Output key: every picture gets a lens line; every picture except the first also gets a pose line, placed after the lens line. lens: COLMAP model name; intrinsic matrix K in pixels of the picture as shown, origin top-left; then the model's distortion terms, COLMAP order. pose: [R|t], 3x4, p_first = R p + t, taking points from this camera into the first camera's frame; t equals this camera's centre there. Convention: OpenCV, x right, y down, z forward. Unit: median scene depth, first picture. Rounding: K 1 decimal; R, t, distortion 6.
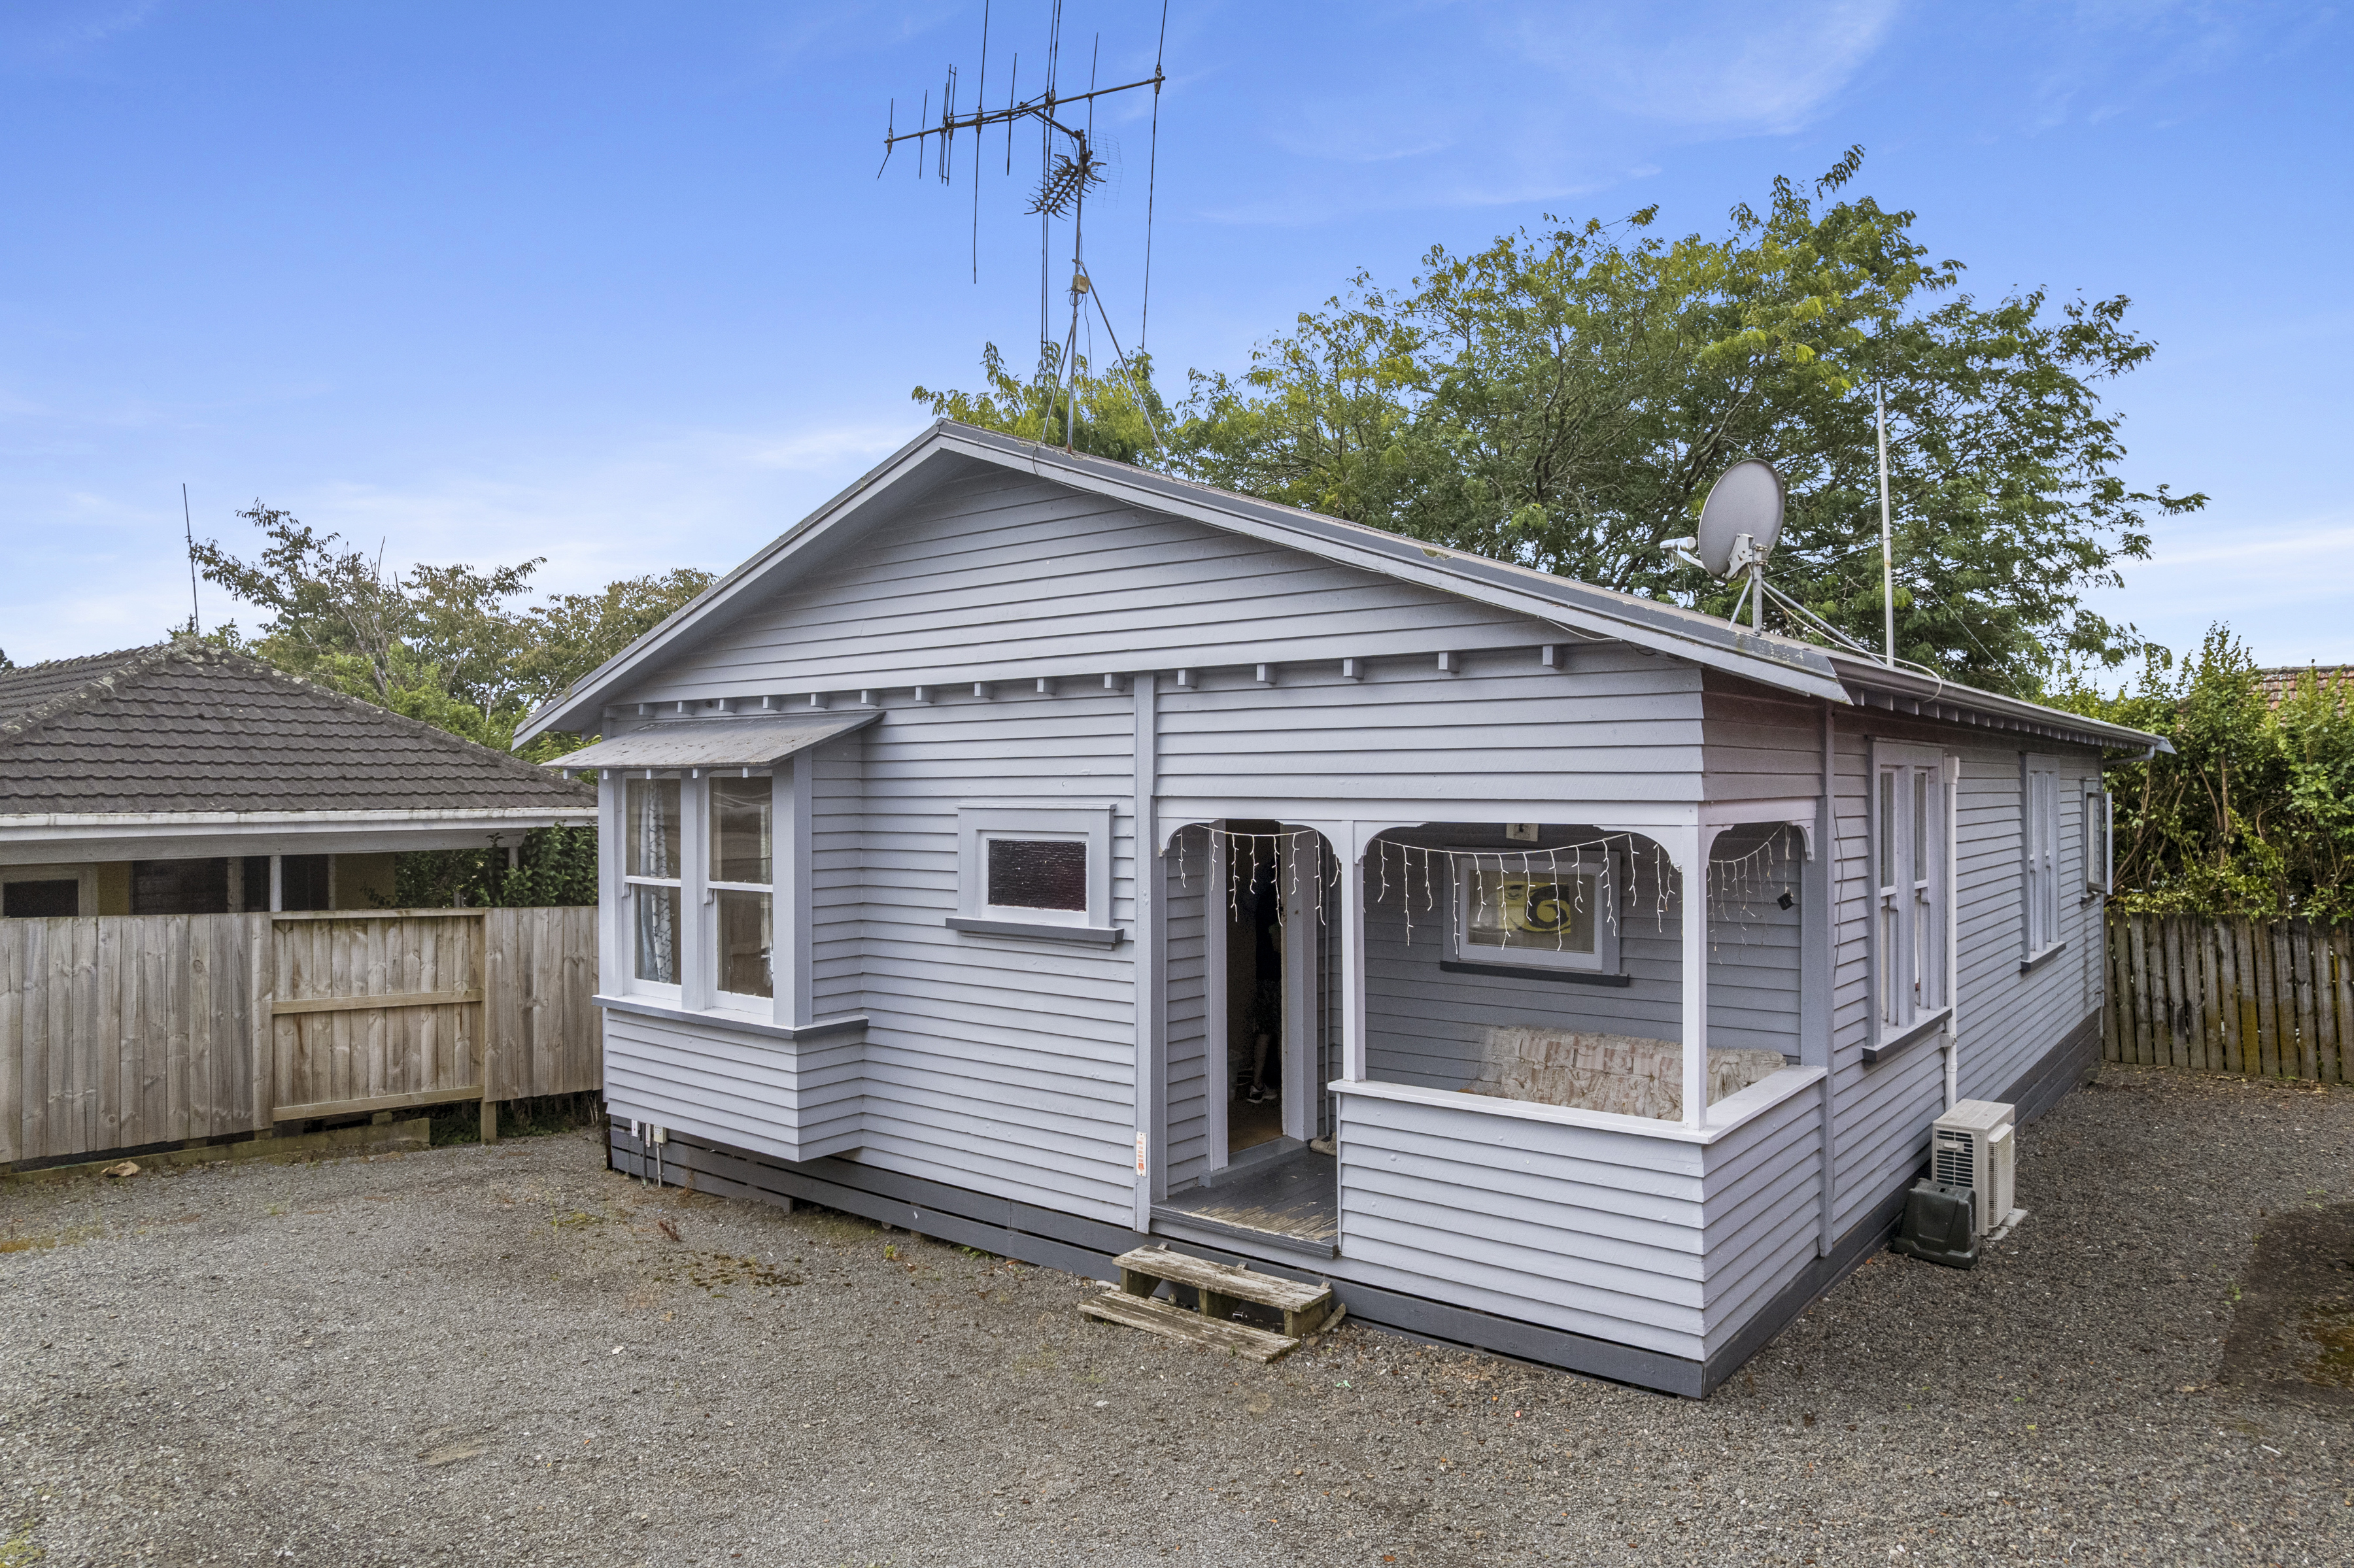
lens RADIAL K [[1508.6, 0, 1177.0], [0, 1508.6, 784.0], [0, 0, 1]] dist [-0.084440, 0.077197]
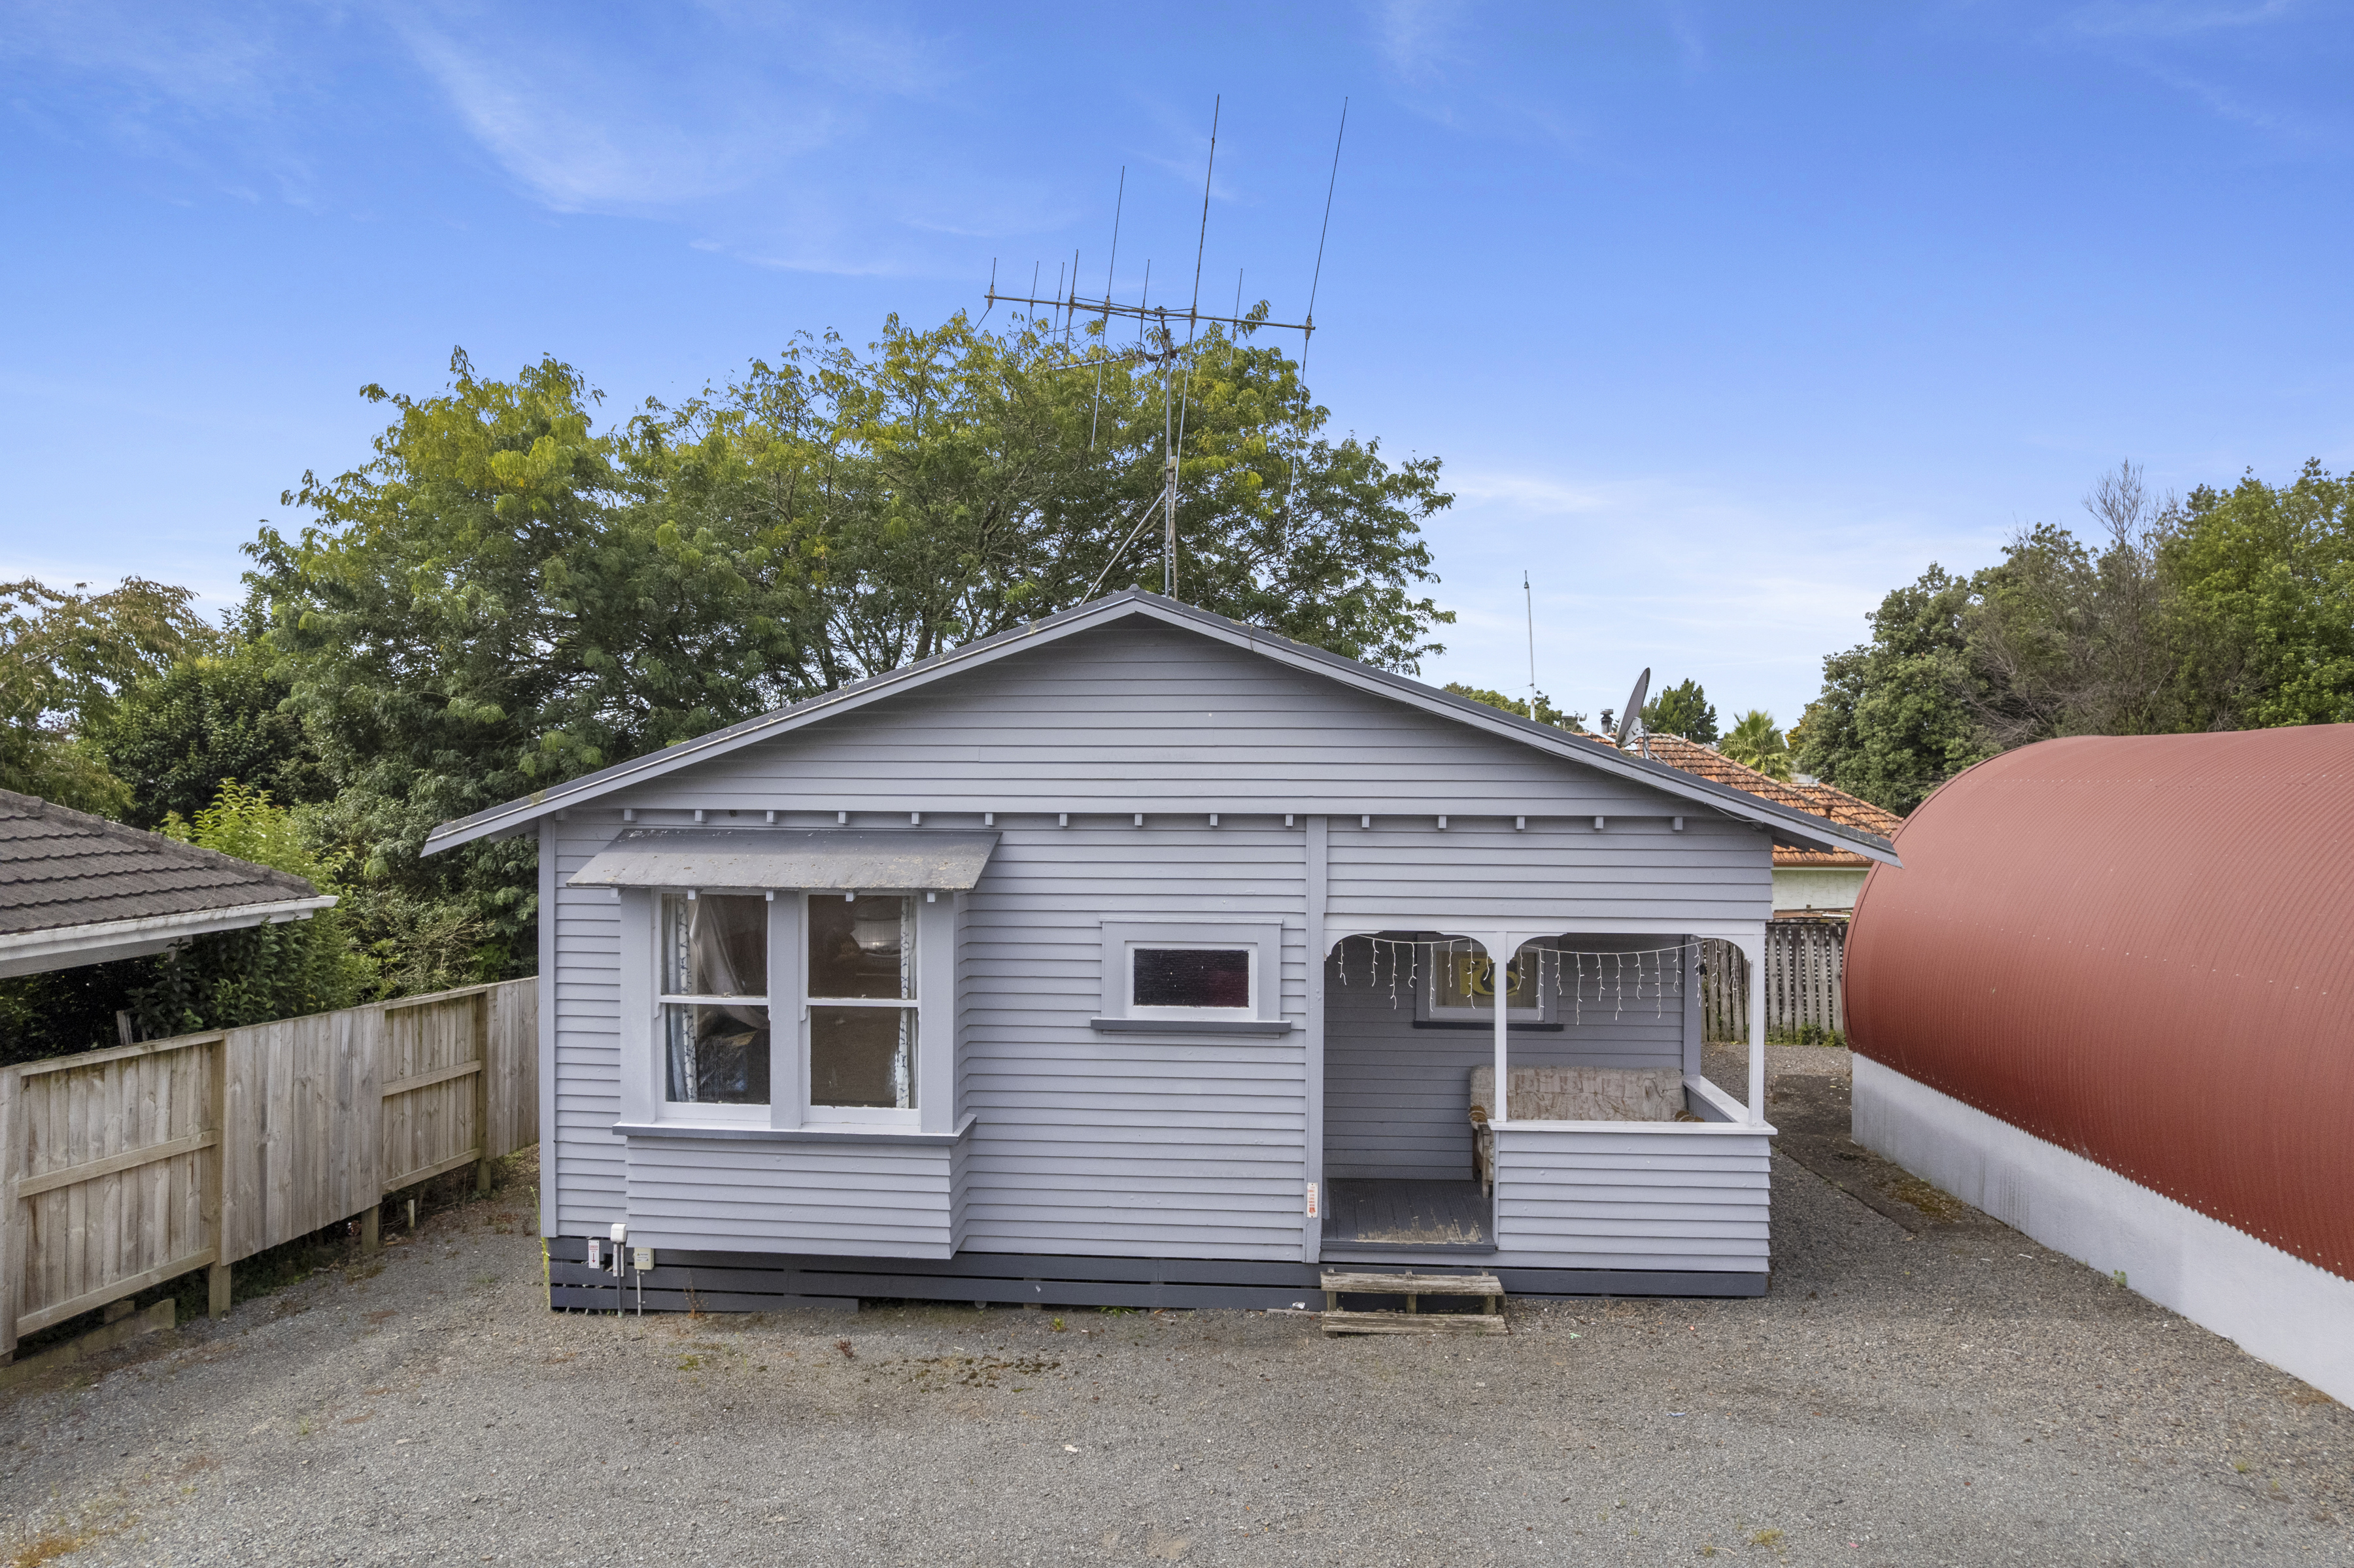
lens RADIAL K [[1508.6, 0, 1177.0], [0, 1508.6, 784.0], [0, 0, 1]] dist [-0.084440, 0.077197]
pose [[0.825407, 0.005516, 0.564512, -0.763641], [-0.008086, 0.999965, 0.002052, -0.093410], [-0.564481, -0.006258, 0.825423, 0.036220]]
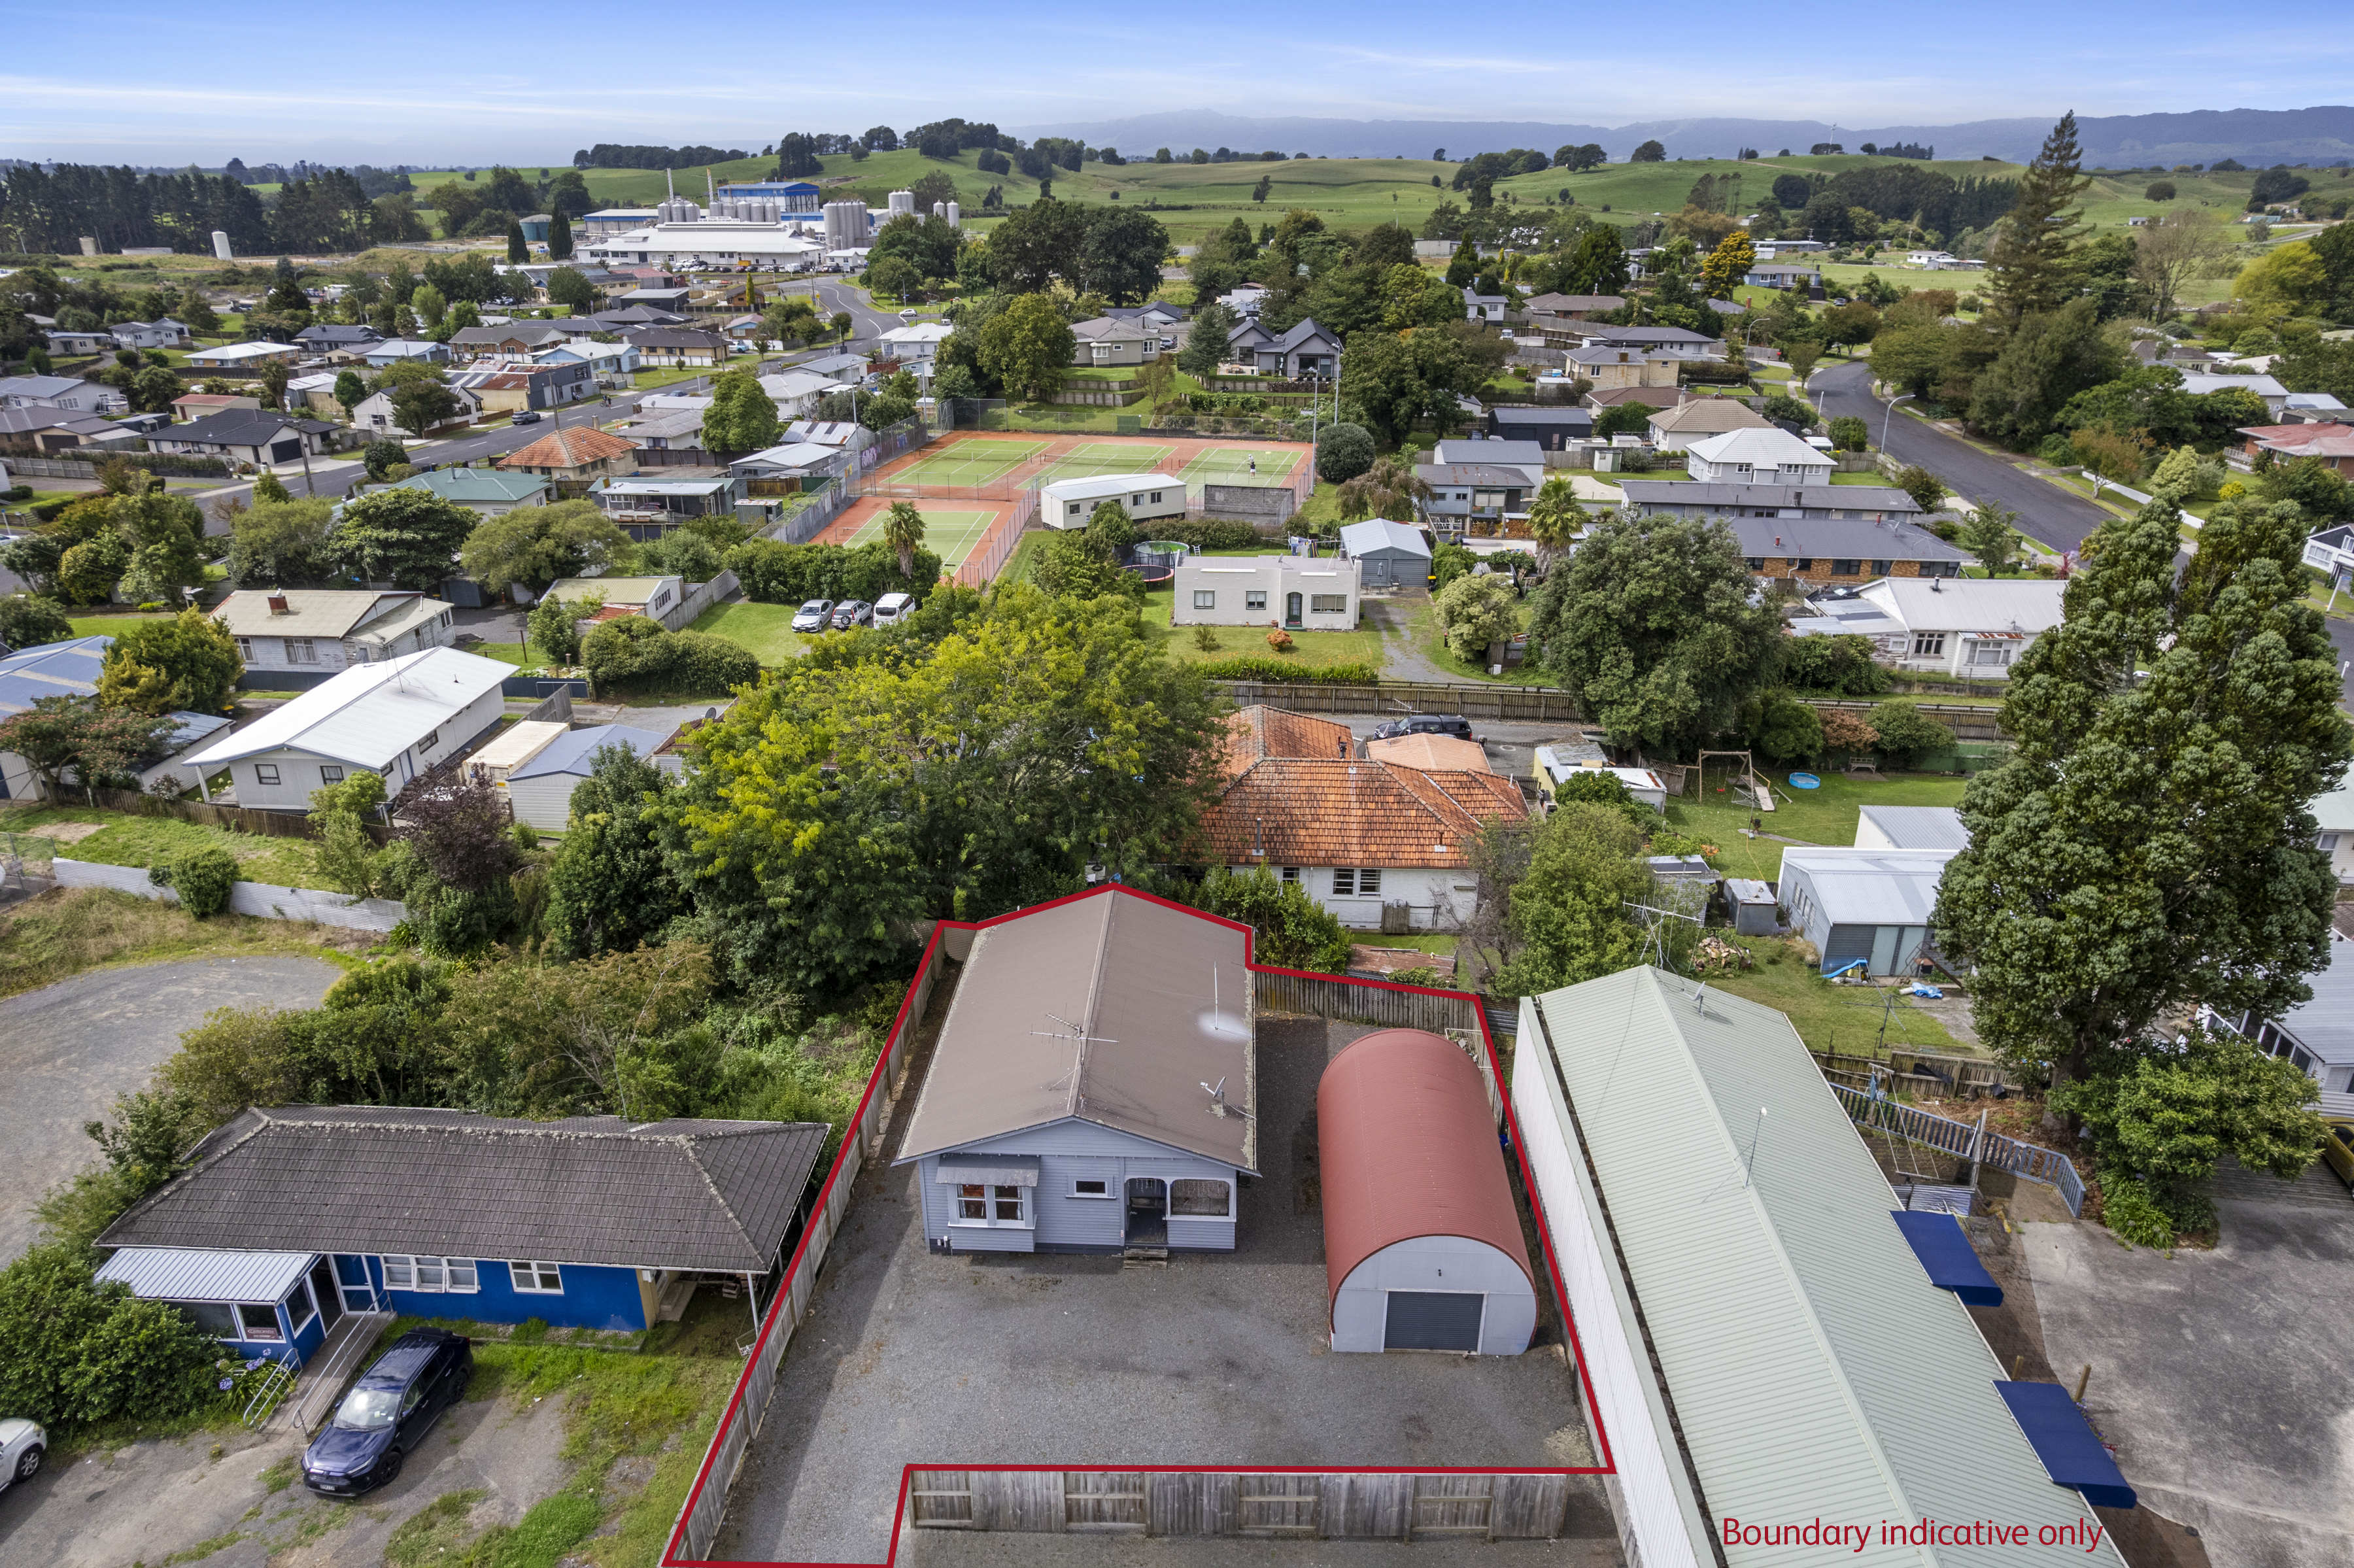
lens RADIAL K [[1508.6, 0, 1177.0], [0, 1508.6, 784.0], [0, 0, 1]] dist [-0.084440, 0.077197]
pose [[0.806653, -0.226447, 0.545924, -2.110313], [-0.003943, 0.921607, 0.388105, -2.867211], [-0.591013, -0.315219, 0.742523, -2.187443]]
